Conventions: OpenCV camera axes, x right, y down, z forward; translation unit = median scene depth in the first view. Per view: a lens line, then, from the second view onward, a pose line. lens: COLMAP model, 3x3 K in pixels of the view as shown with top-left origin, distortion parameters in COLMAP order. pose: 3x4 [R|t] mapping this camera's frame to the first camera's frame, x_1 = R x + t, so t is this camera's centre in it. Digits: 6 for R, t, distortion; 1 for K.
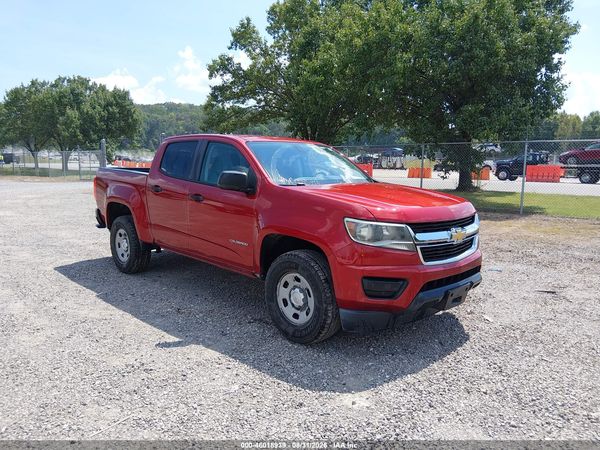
lens RADIAL K [[461.6, 0, 300.0], [0, 461.6, 225.0], [0, 0, 1]] dist [0.065136, -0.129561]
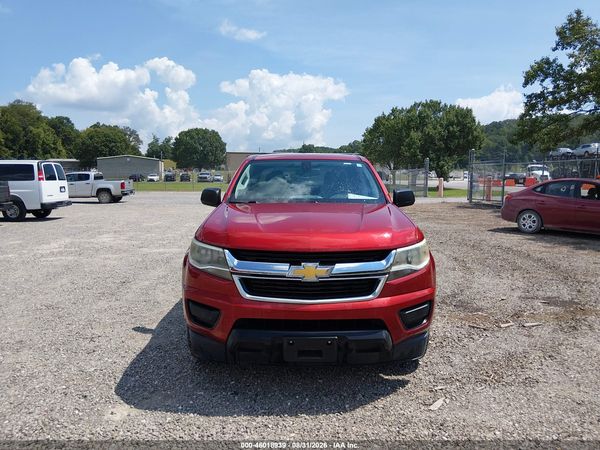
lens RADIAL K [[461.6, 0, 300.0], [0, 461.6, 225.0], [0, 0, 1]] dist [0.065136, -0.129561]
pose [[0.703383, 0.065782, -0.707761, 0.106194], [-0.091305, 0.995821, 0.001816, -0.006949], [0.704923, 0.063344, 0.706450, 0.051159]]
